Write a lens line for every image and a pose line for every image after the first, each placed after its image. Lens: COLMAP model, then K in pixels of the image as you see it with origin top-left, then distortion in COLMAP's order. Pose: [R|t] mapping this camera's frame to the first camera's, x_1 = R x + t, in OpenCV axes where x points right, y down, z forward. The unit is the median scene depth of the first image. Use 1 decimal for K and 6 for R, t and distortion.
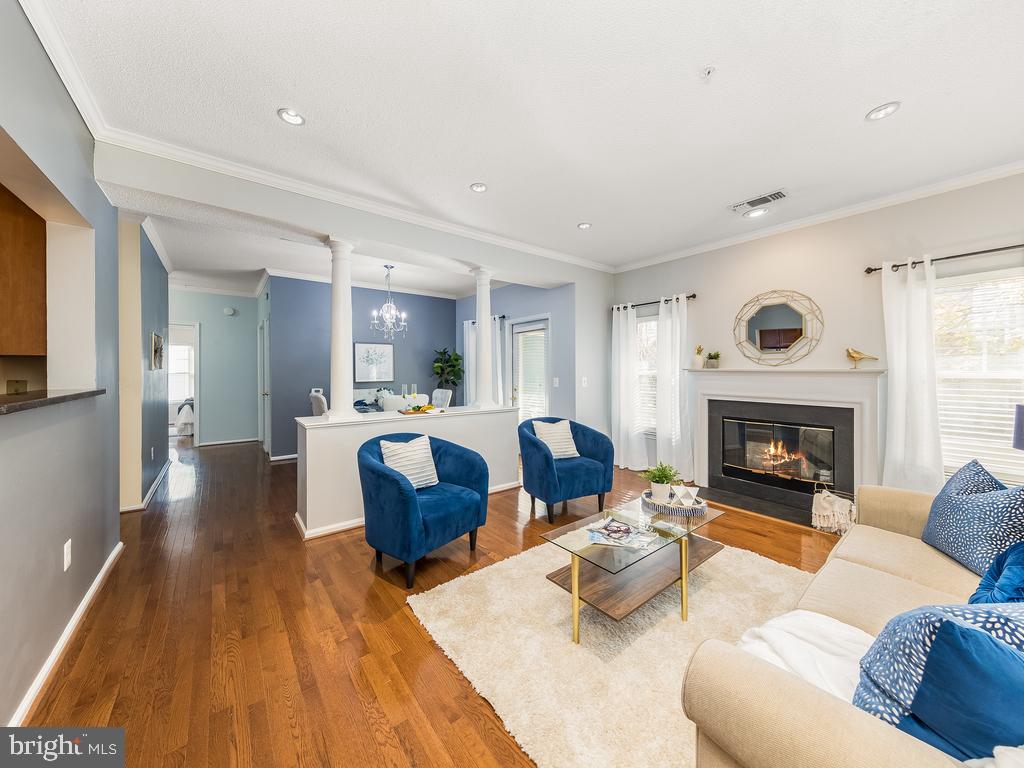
lens RADIAL K [[369.0, 0, 506.6], [0, 369.0, 372.1], [0, 0, 1]] dist [0.000756, 0.000033]
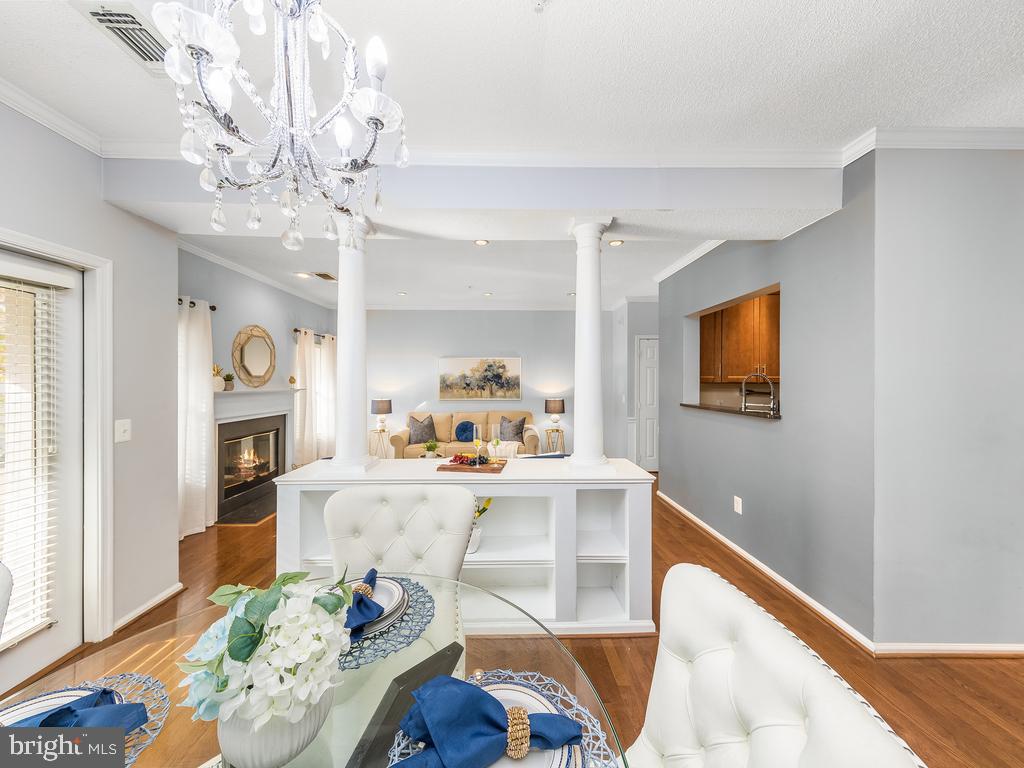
lens RADIAL K [[360.1, 0, 512.0], [0, 360.1, 384.0], [0, 0, 1]] dist [0.000579, 0.000008]
pose [[-0.809348, -0.008322, 0.587271, -0.592523], [-0.000194, 0.999903, 0.013901, -0.040116], [-0.587330, 0.011137, -0.809271, 1.330793]]
